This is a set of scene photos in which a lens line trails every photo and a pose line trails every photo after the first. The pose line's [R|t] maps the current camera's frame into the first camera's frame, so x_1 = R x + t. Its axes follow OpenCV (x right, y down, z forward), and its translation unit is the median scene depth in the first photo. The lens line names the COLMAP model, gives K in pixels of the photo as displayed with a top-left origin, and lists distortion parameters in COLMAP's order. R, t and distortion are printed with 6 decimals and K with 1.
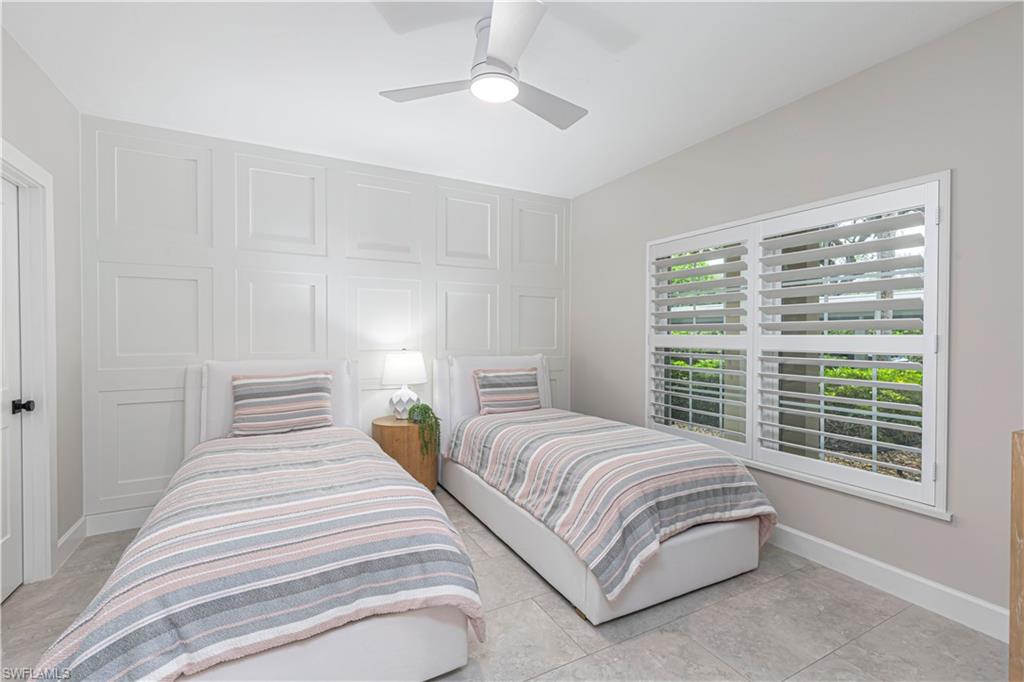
lens RADIAL K [[462.0, 0, 512.0], [0, 462.0, 341.0], [0, 0, 1]] dist [0.010397, -0.000123]
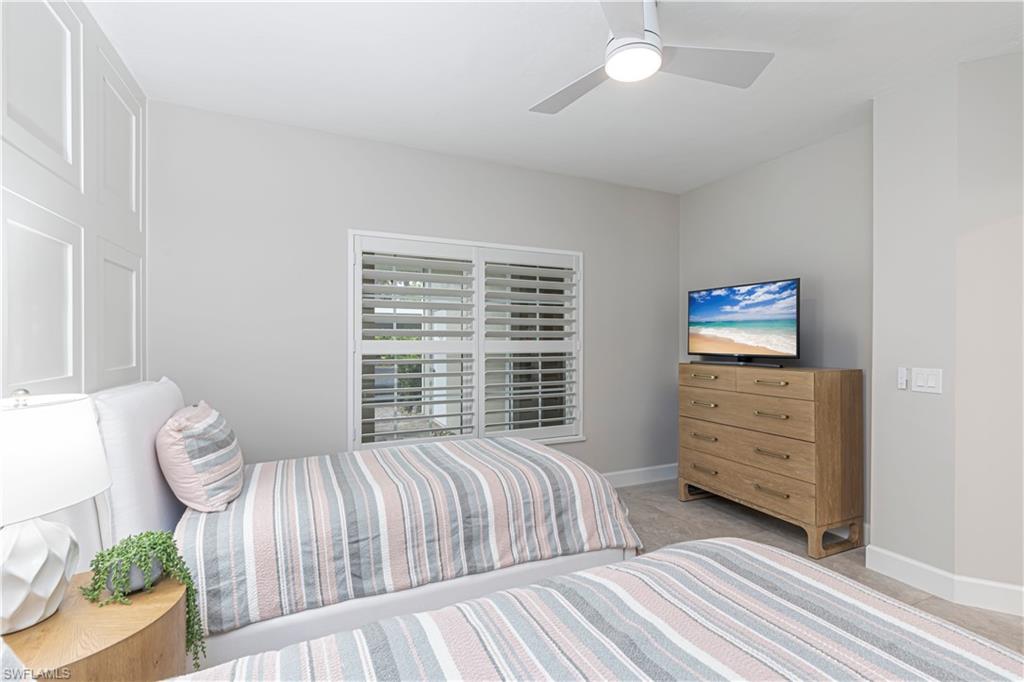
lens RADIAL K [[462.0, 0, 512.0], [0, 462.0, 341.0], [0, 0, 1]] dist [0.010397, -0.000123]
pose [[0.055655, -0.002915, 0.998446, -0.728605], [0.014407, 0.999894, 0.002116, -0.015038], [-0.998346, 0.014267, 0.055691, 0.931805]]
